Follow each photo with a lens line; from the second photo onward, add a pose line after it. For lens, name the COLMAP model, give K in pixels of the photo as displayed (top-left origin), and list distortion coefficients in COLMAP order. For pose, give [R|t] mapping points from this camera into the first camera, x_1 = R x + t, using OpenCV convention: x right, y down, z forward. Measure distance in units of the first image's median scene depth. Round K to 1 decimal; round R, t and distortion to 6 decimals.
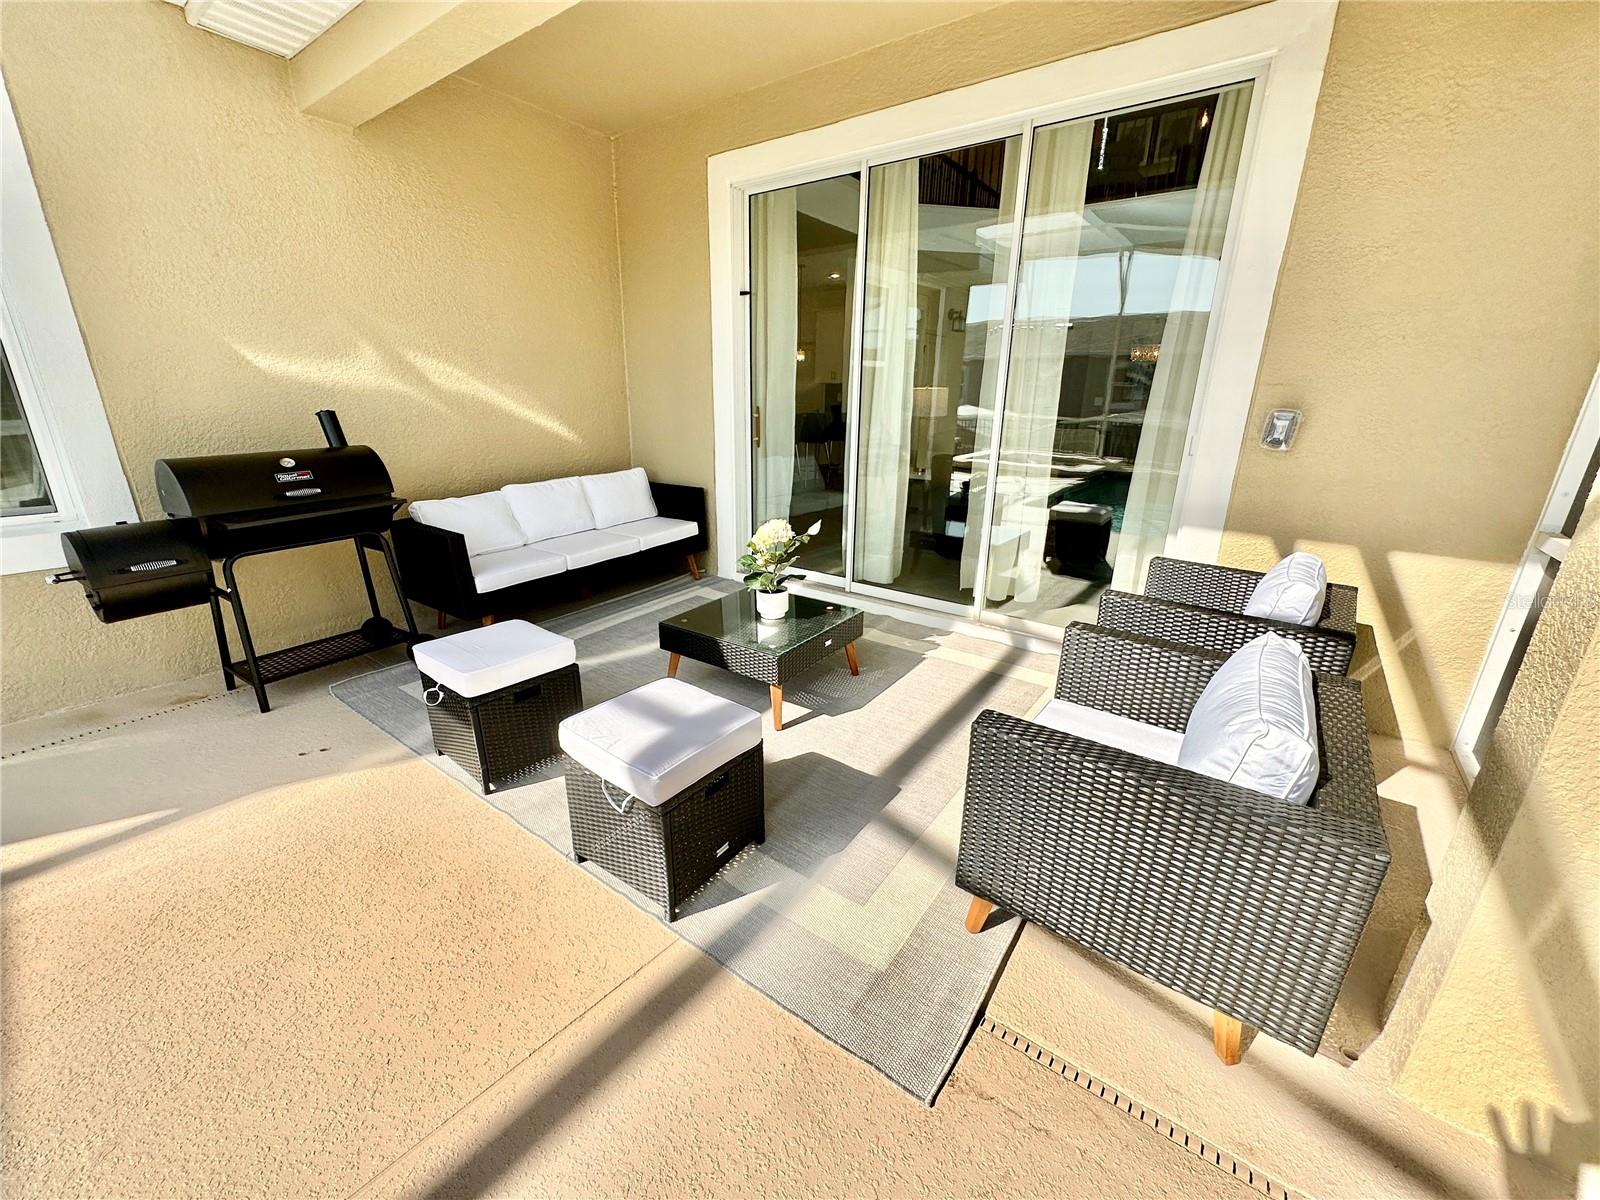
lens RADIAL K [[636.6, 0, 797.1], [0, 636.6, 603.7], [0, 0, 1]] dist [-0.003933, -0.000526]
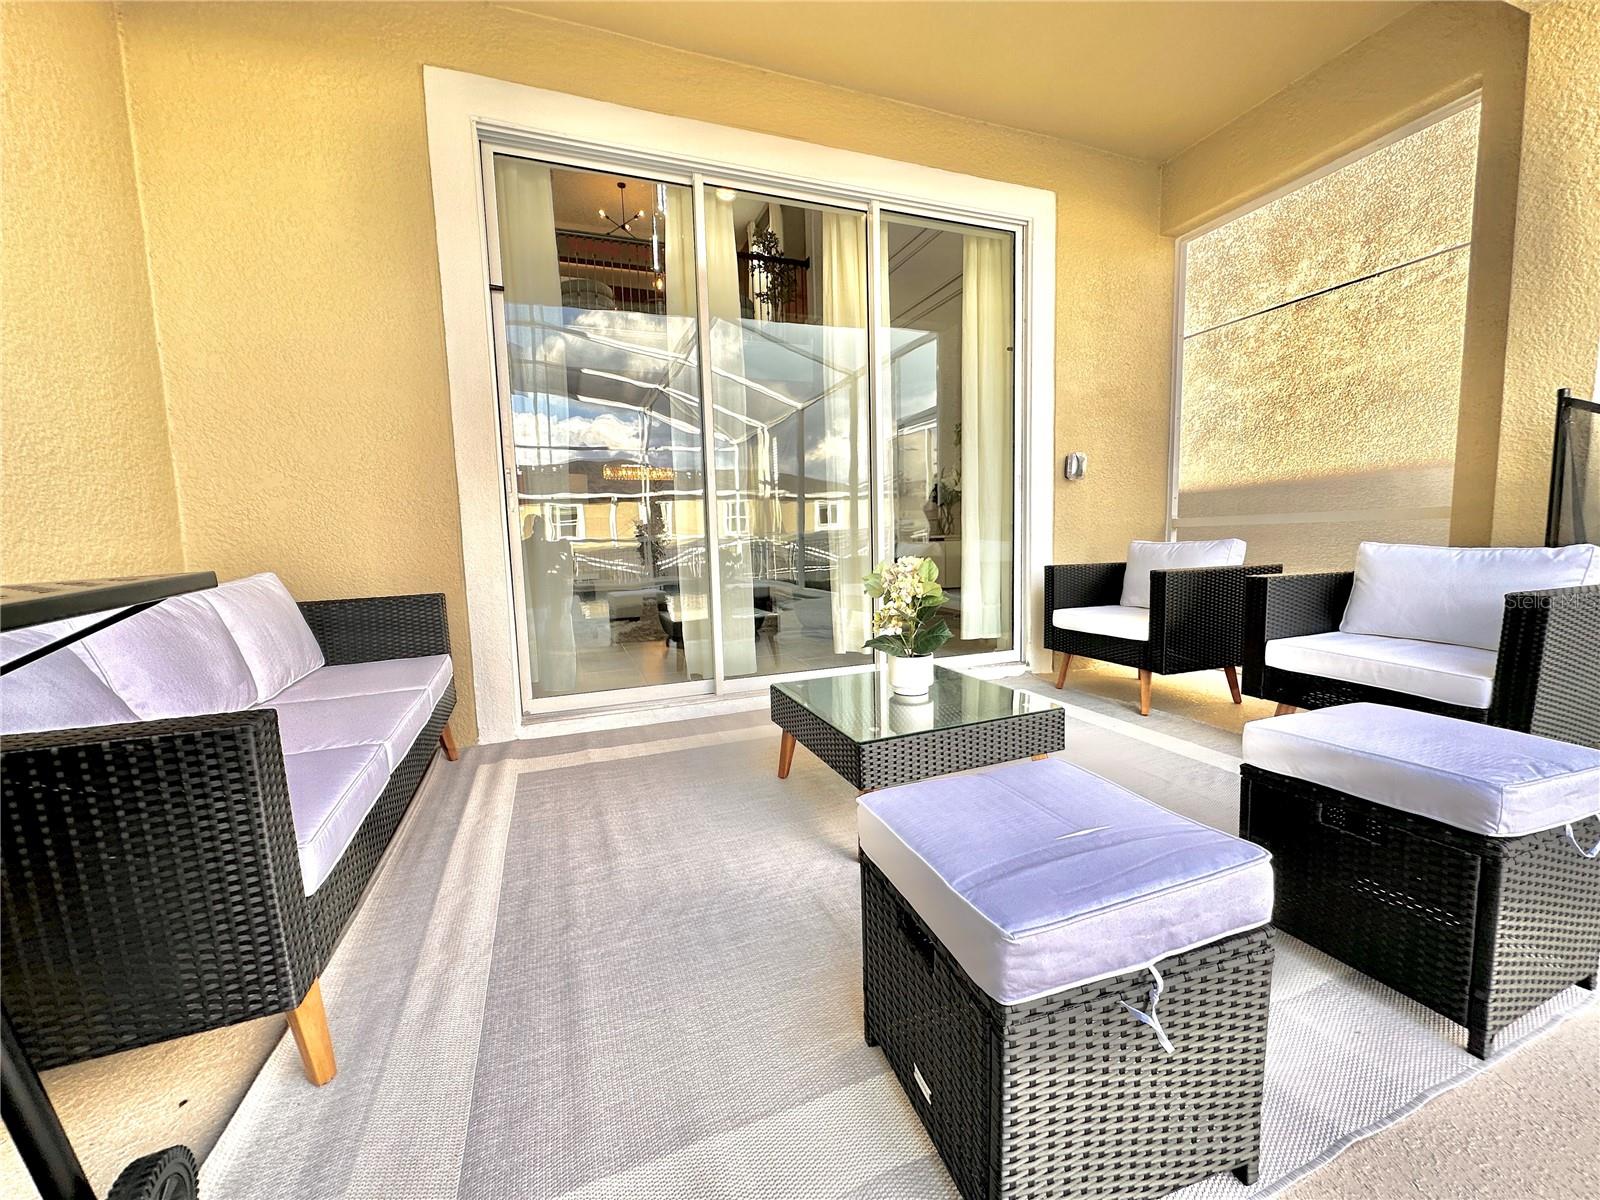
lens RADIAL K [[636.6, 0, 798.2], [0, 636.6, 597.2], [0, 0, 1]] dist [-0.003933, -0.000526]
pose [[0.537514, -0.116068, 0.835229, -0.458447], [0.294012, 0.954123, -0.056622, -0.056015], [-0.790339, 0.276002, 0.546980, 0.453576]]
